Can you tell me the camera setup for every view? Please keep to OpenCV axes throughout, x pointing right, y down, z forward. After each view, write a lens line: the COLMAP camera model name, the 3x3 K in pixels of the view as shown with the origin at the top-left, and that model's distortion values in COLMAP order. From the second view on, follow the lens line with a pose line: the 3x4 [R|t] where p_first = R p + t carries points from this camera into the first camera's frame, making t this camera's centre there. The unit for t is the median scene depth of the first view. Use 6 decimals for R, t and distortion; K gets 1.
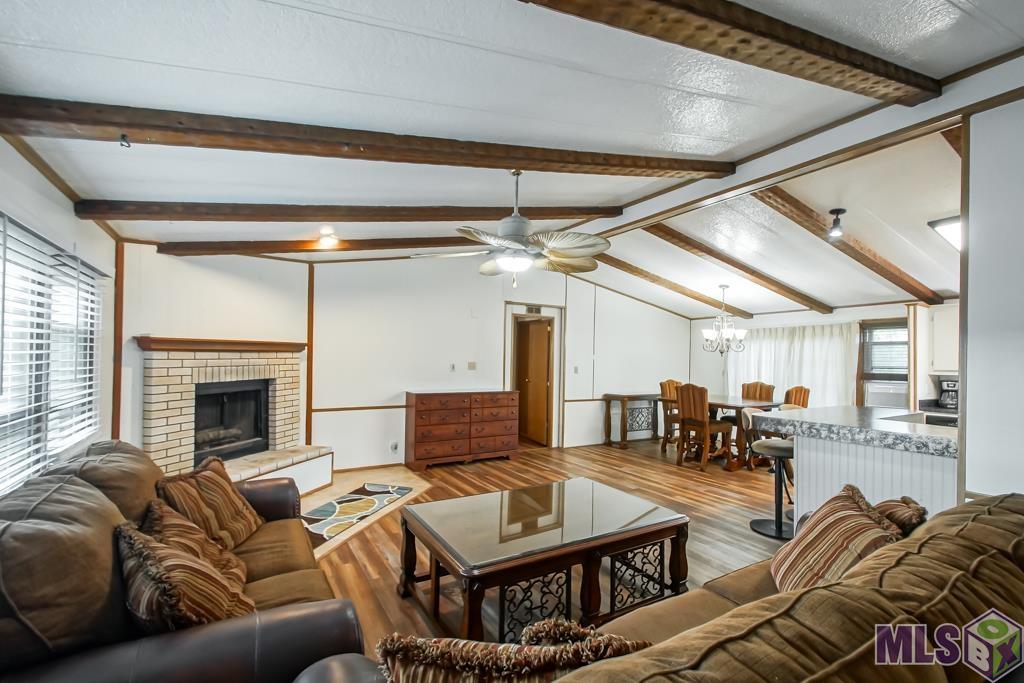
lens RADIAL K [[440.4, 0, 502.8], [0, 440.4, 356.9], [0, 0, 1]] dist [0.000101, -0.000034]
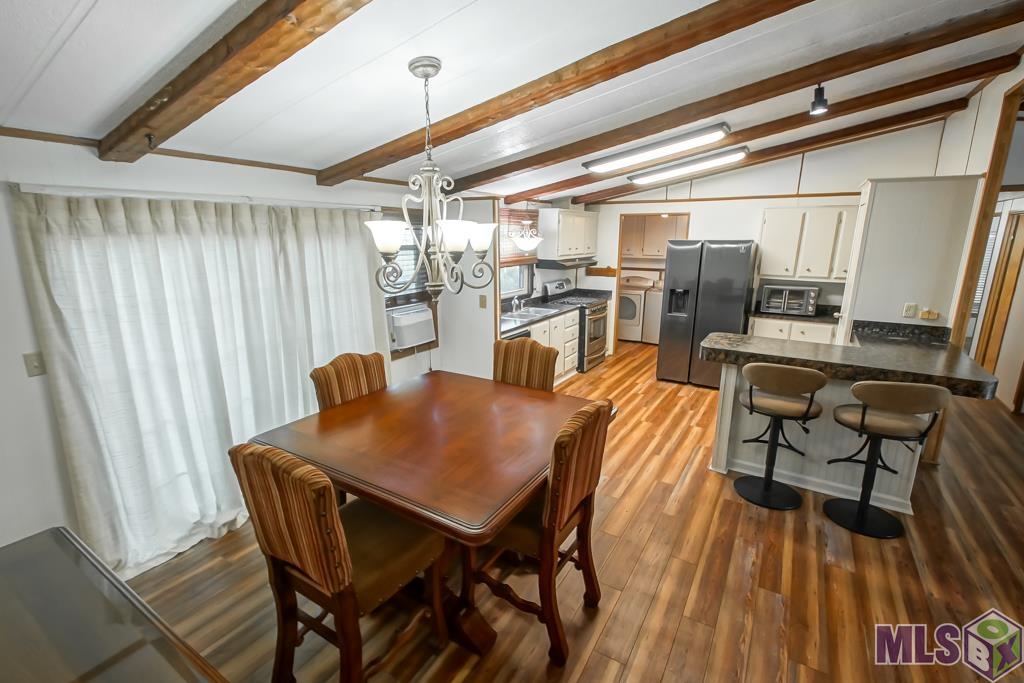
lens RADIAL K [[460.7, 0, 512.0], [0, 460.7, 341.5], [0, 0, 1]] dist [0.000299, 0.000006]
pose [[-0.471197, -0.219031, 0.854400, 0.227027], [-0.014317, 0.970448, 0.240884, -0.076688], [-0.881912, 0.101271, -0.460408, 1.475871]]
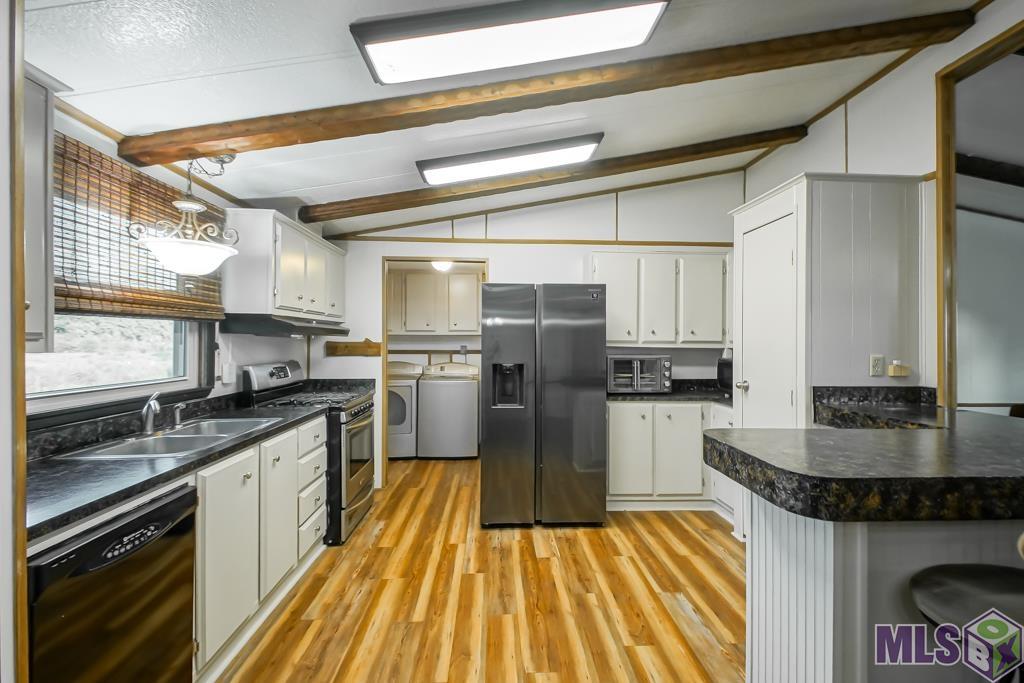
lens RADIAL K [[451.6, 0, 515.4], [0, 451.6, 342.2], [0, 0, 1]] dist [0.014631, -0.000046]
pose [[-0.892517, -0.023211, 0.450416, 0.727352], [-0.022842, 0.999720, 0.006256, 0.031084], [-0.450435, -0.004704, -0.892797, 1.161288]]
